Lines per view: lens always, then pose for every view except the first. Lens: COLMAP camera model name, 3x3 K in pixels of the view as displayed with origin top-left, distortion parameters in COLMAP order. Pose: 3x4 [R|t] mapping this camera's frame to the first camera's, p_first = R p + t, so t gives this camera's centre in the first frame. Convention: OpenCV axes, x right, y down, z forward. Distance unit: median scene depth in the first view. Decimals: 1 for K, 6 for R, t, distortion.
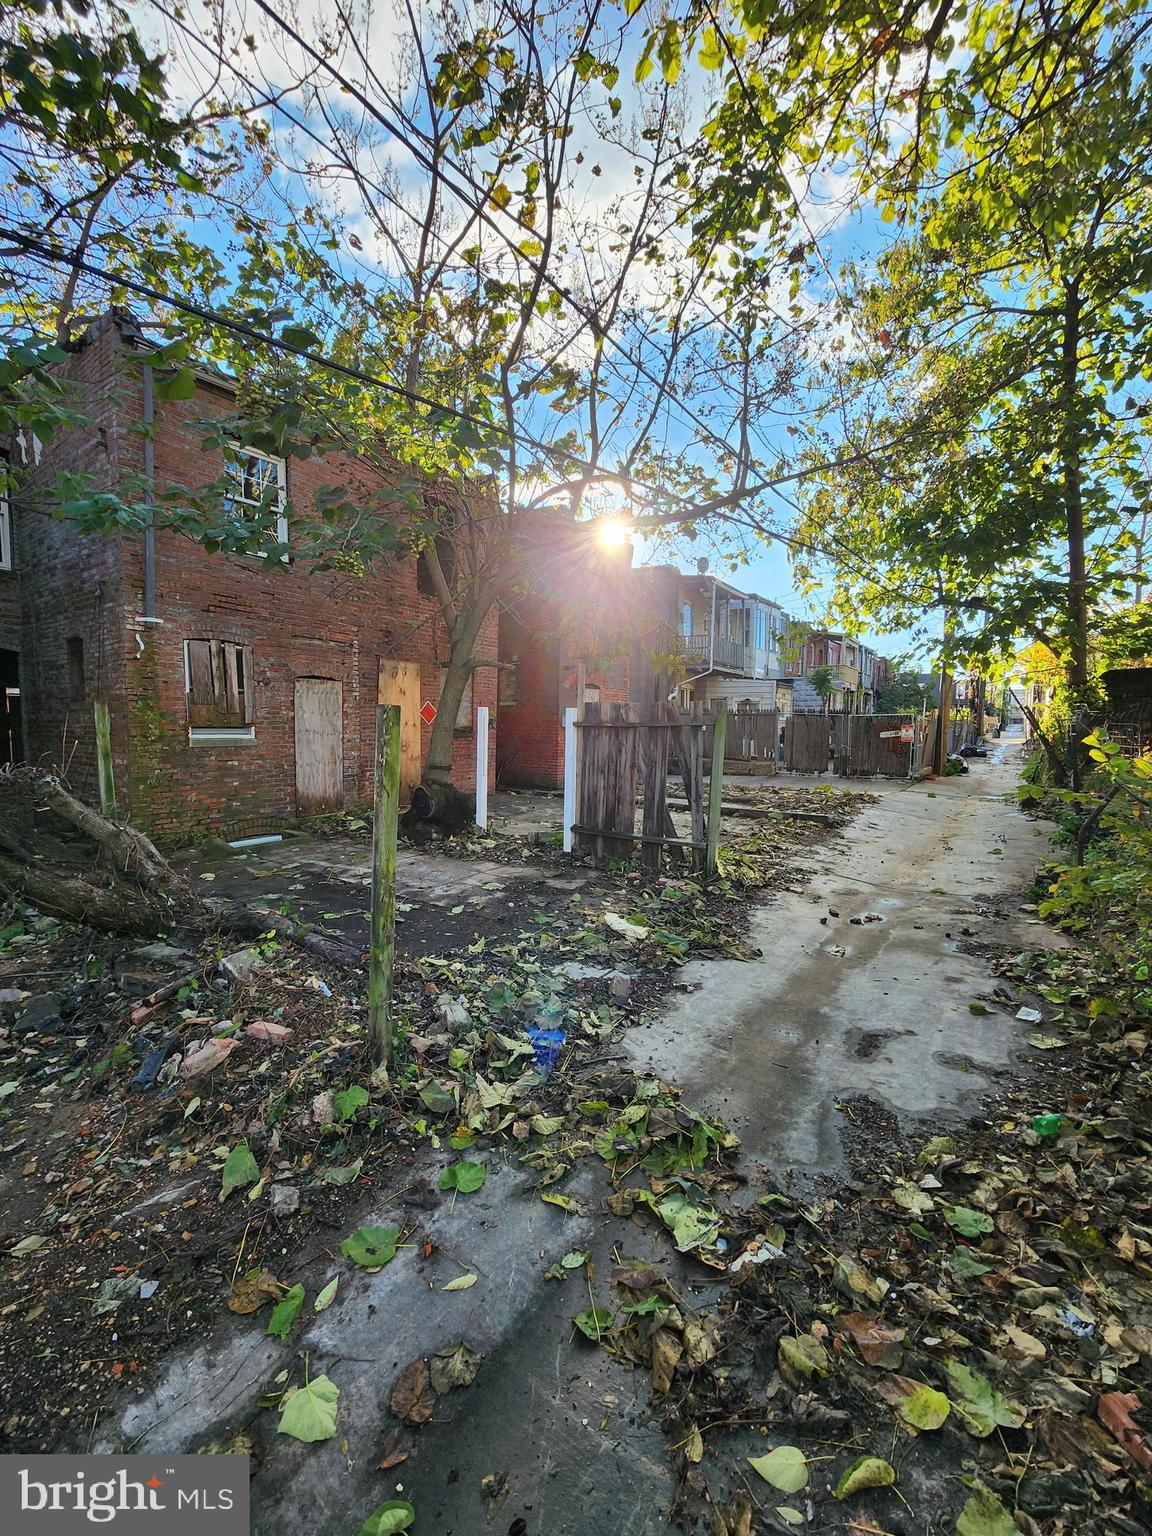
lens RADIAL K [[633.3, 0, 572.3], [0, 633.3, 769.3], [0, 0, 1]] dist [-0.002451, 0.001747]
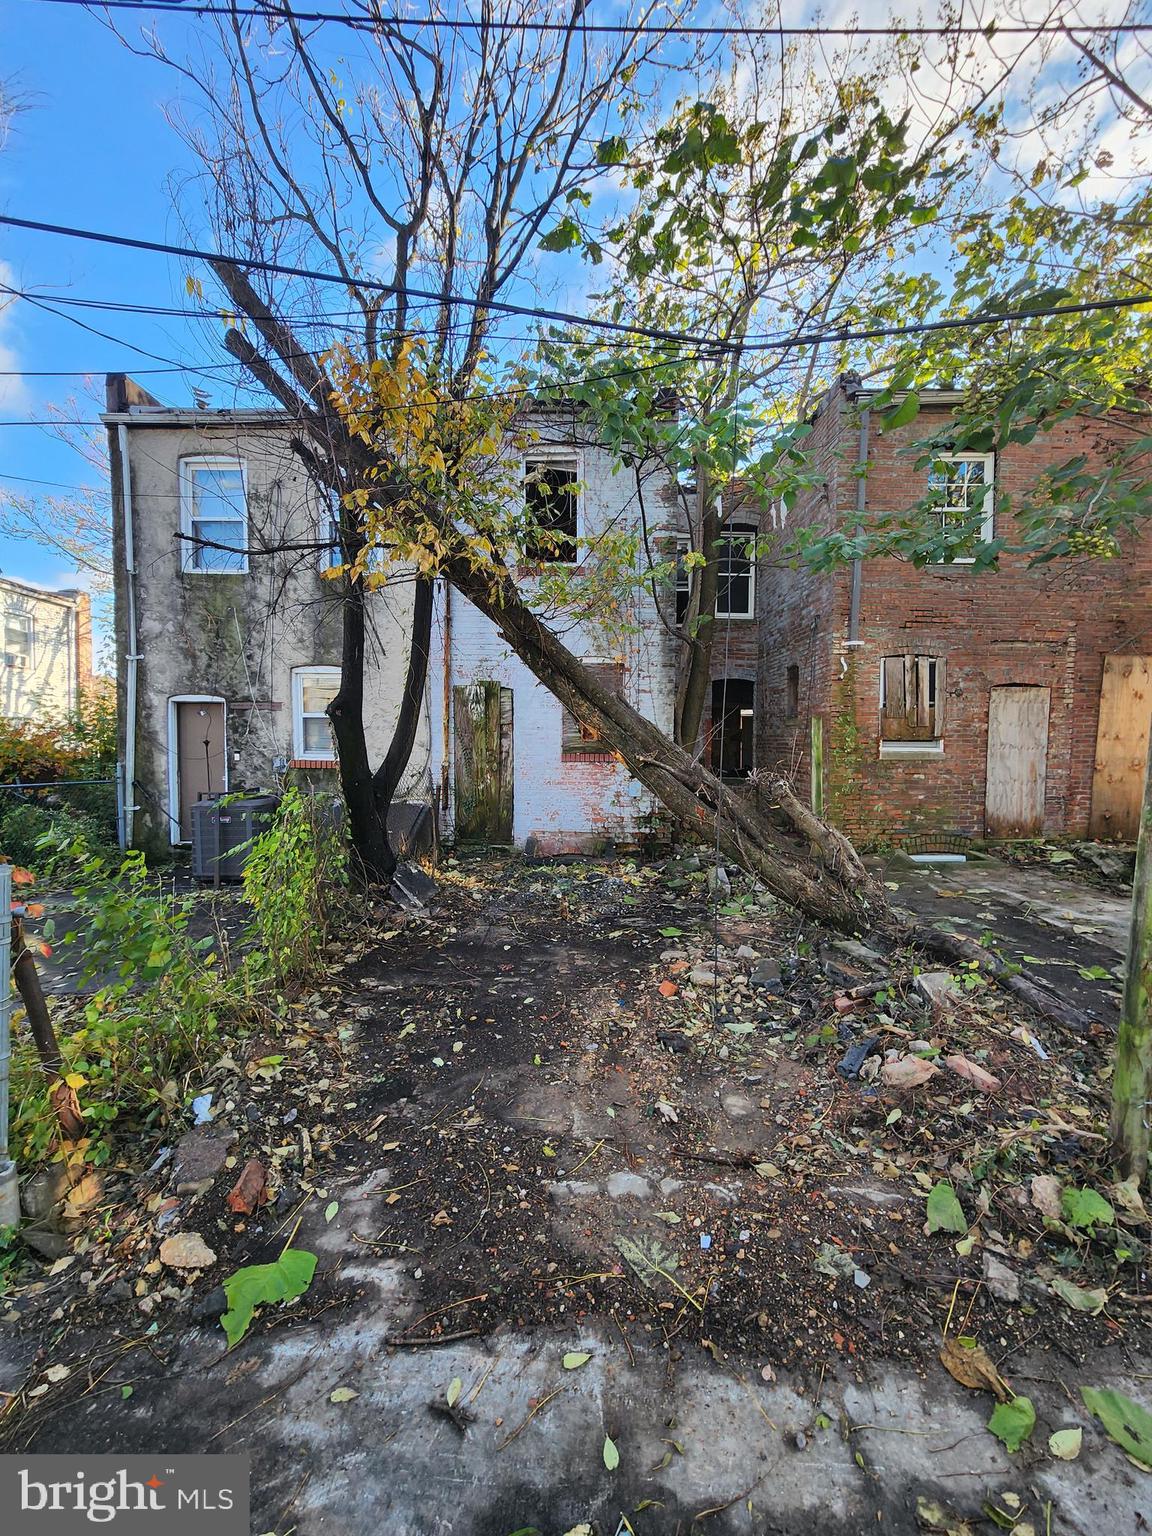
lens RADIAL K [[633.3, 0, 583.4], [0, 633.3, 766.2], [0, 0, 1]] dist [-0.002451, 0.001747]
pose [[0.564953, 0.035714, -0.824350, -0.035108], [-0.057068, 0.998362, 0.004143, 0.000106], [0.823147, 0.044703, 0.566065, -0.001351]]
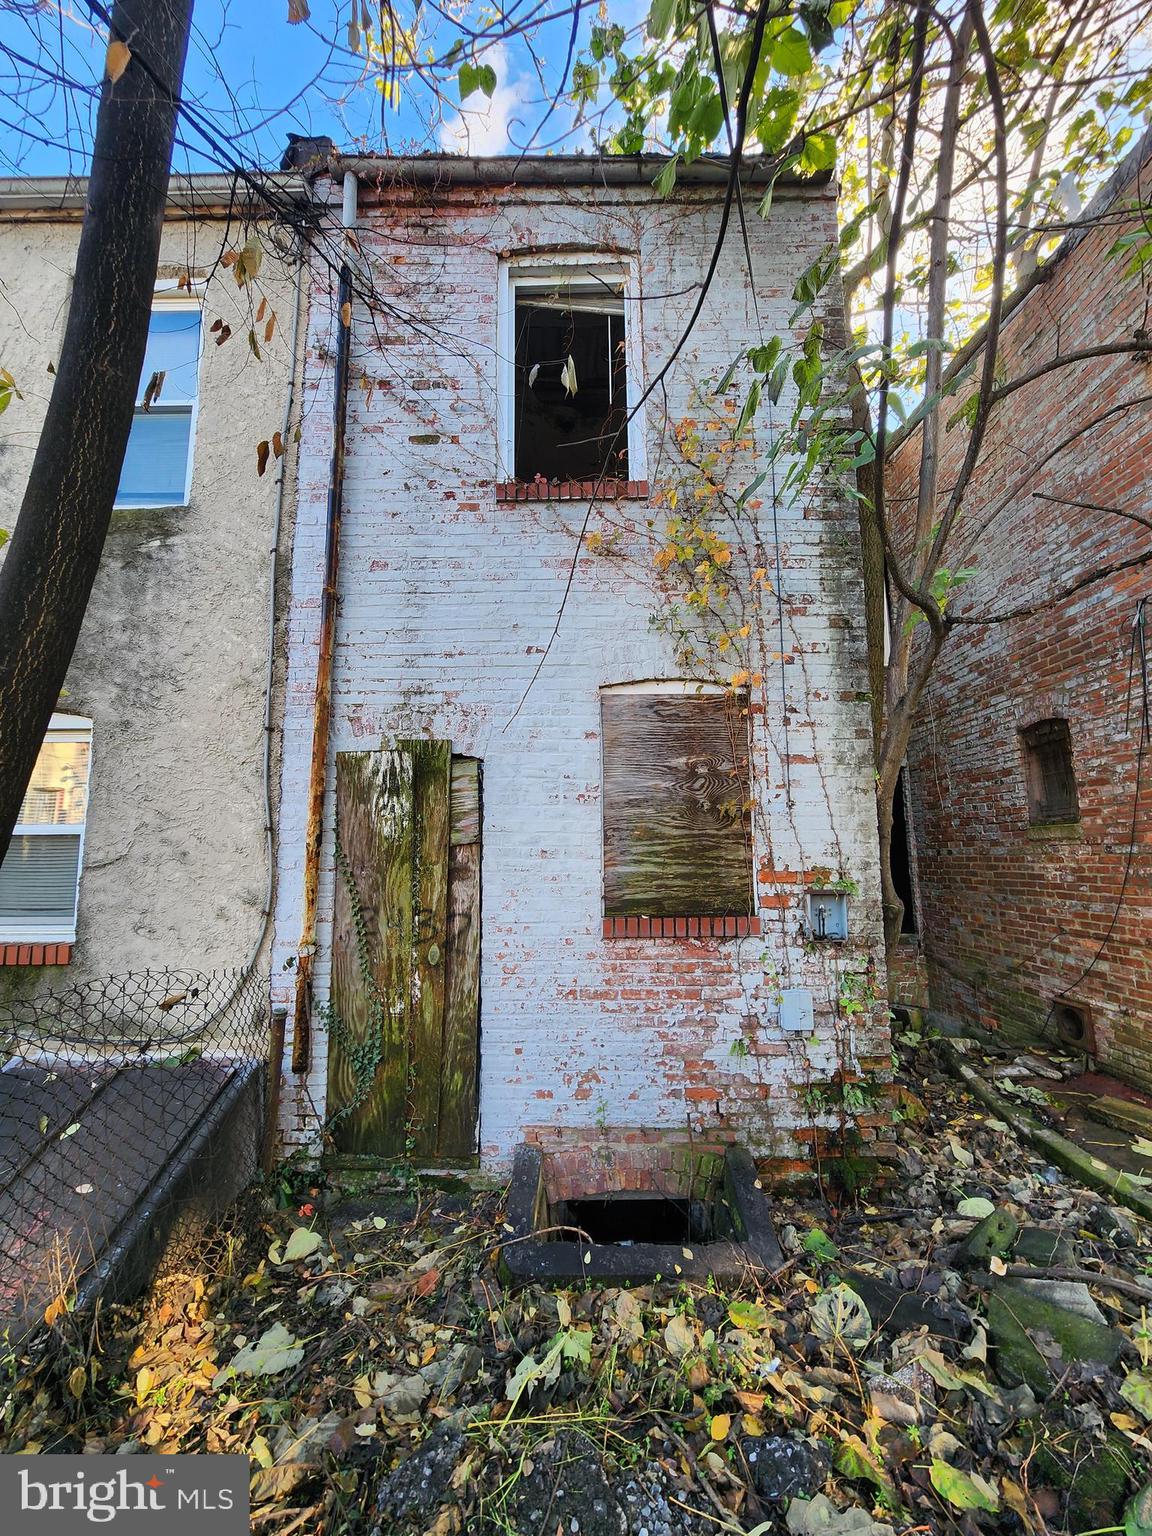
lens RADIAL K [[633.3, 0, 576.7], [0, 633.3, 770.7], [0, 0, 1]] dist [-0.002451, 0.001747]
pose [[0.571063, -0.121474, -0.811869, -1.119218], [-0.042310, 0.983321, -0.176888, -0.069064], [0.819815, 0.135364, 0.556399, 0.602602]]
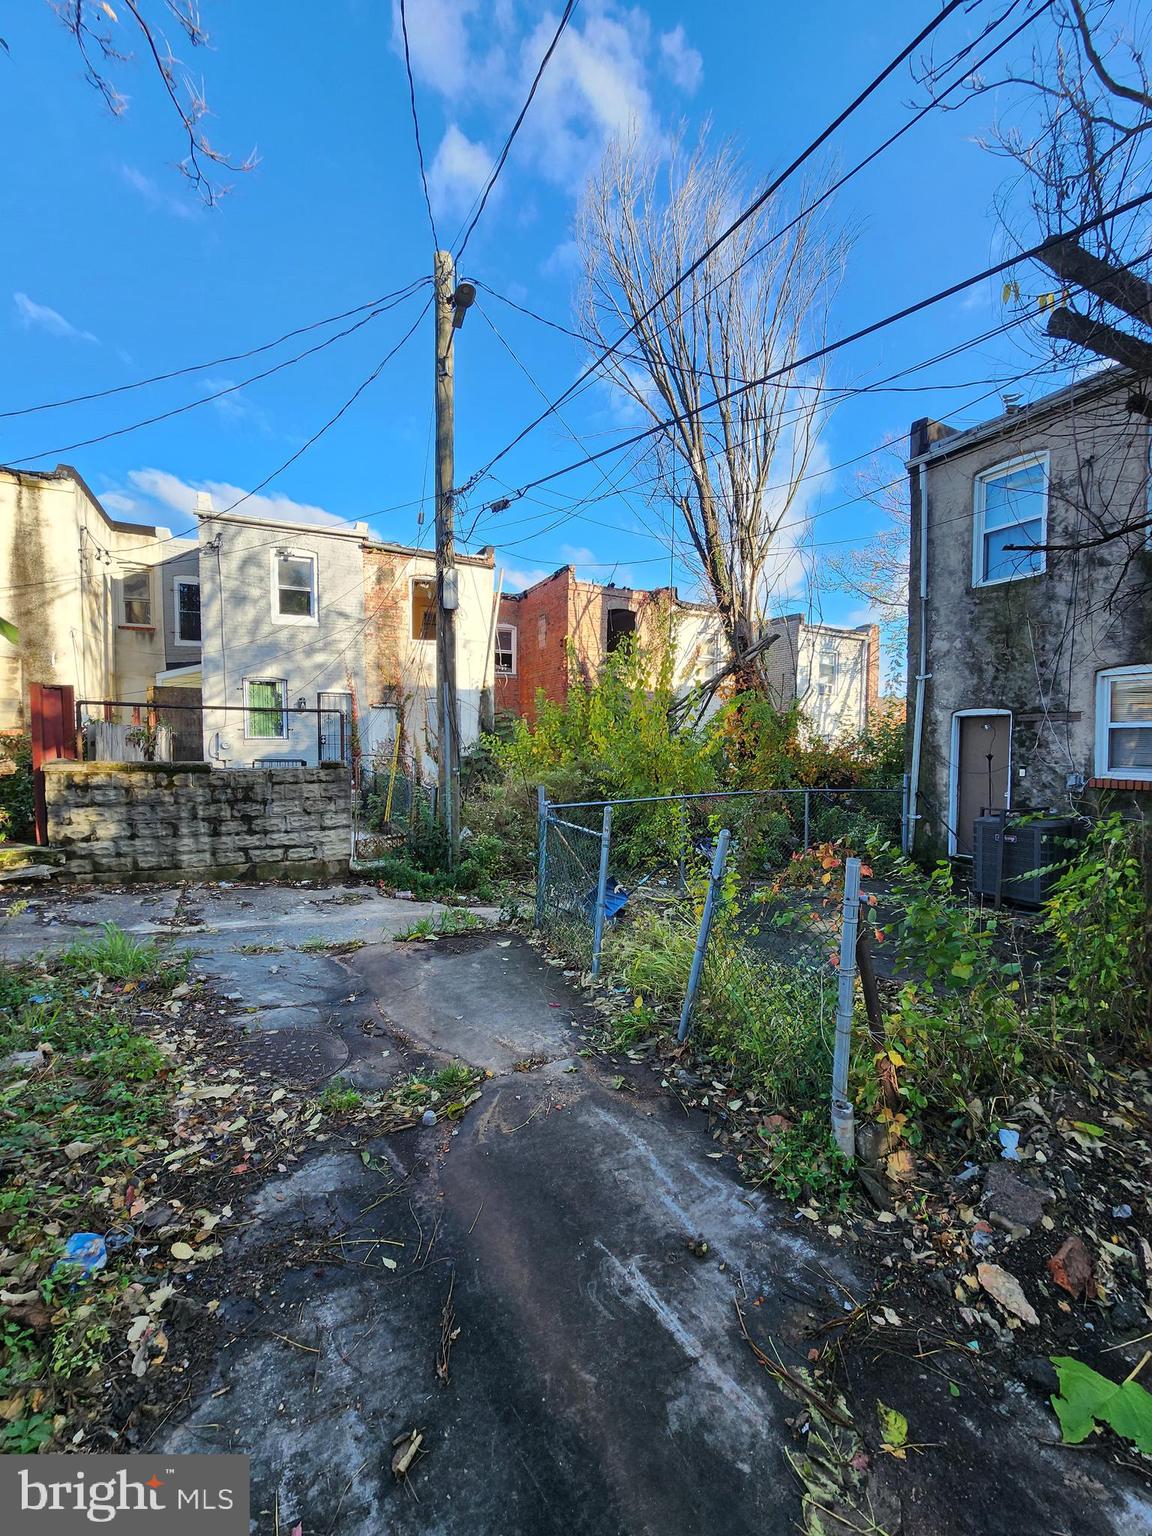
lens RADIAL K [[633.3, 0, 581.7], [0, 633.3, 767.4], [0, 0, 1]] dist [-0.002451, 0.001747]
pose [[-0.473635, 0.021518, -0.880458, -0.041704], [-0.064532, 0.996166, 0.059060, 0.000318], [0.878354, 0.084791, -0.470431, -0.034303]]
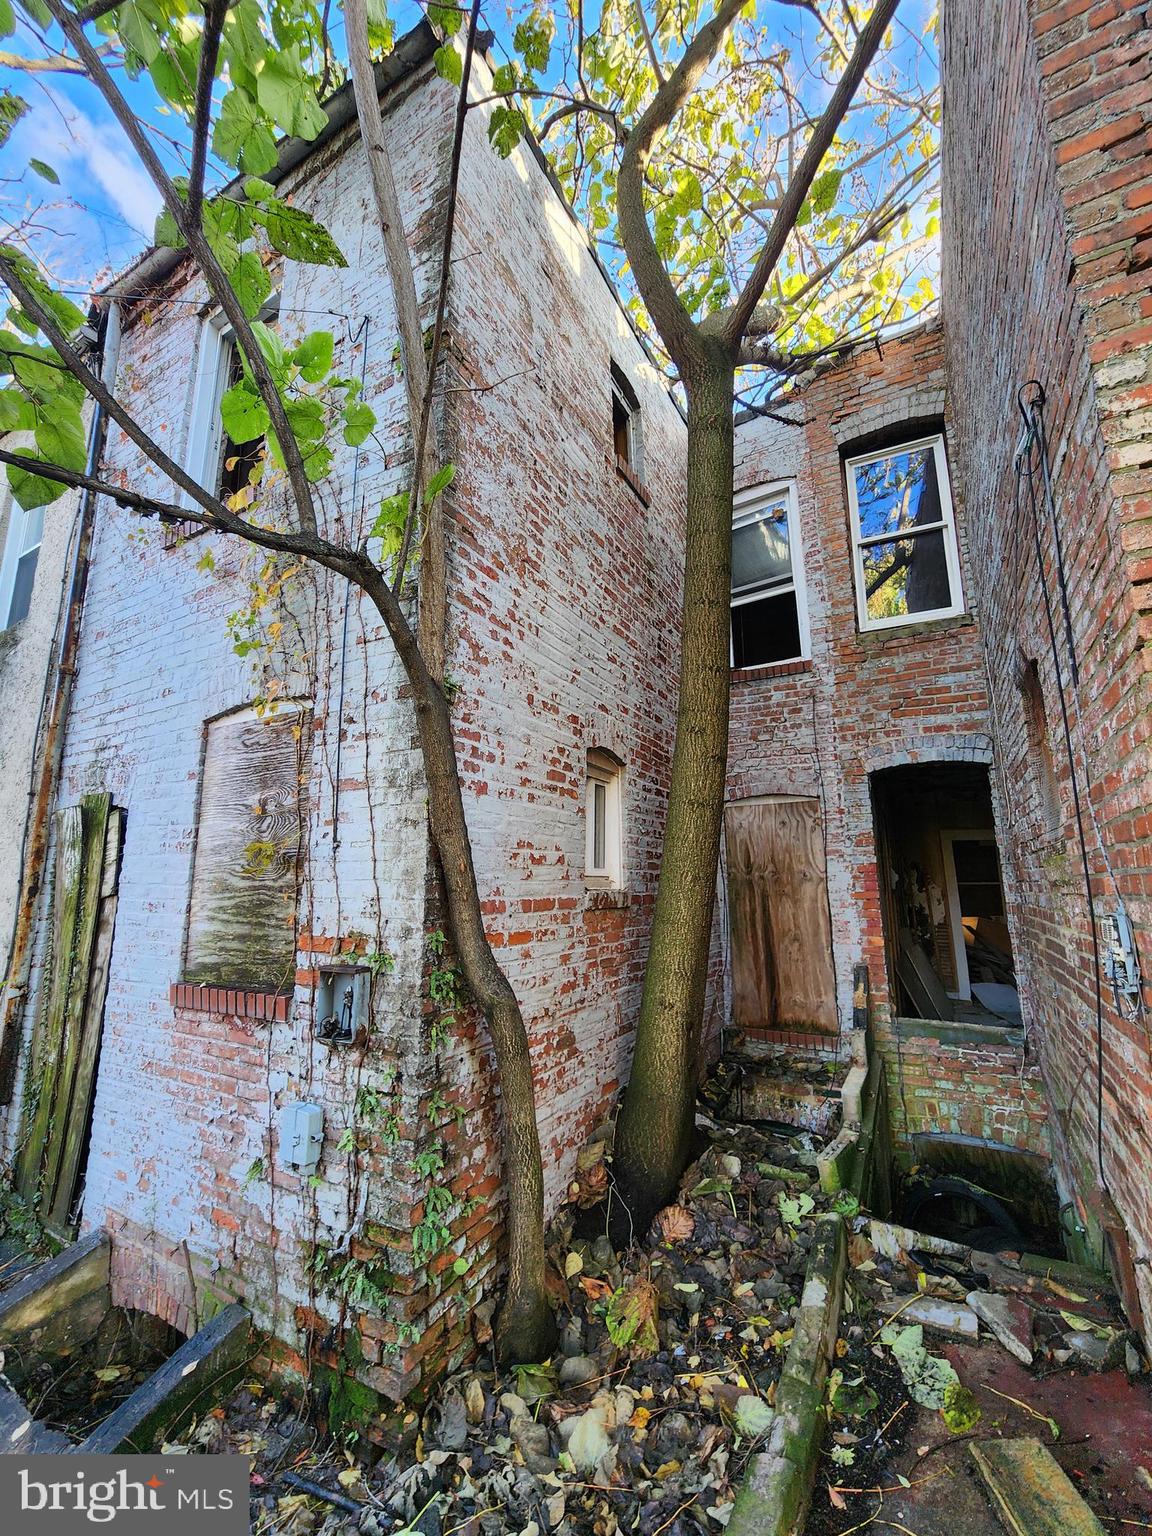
lens RADIAL K [[633.3, 0, 583.4], [0, 633.3, 766.4], [0, 0, 1]] dist [-0.002451, 0.001747]
pose [[0.093980, -0.193438, -0.976601, -0.991869], [-0.057035, 0.978285, -0.199261, -0.152012], [0.993939, 0.074428, 0.080907, 1.497933]]
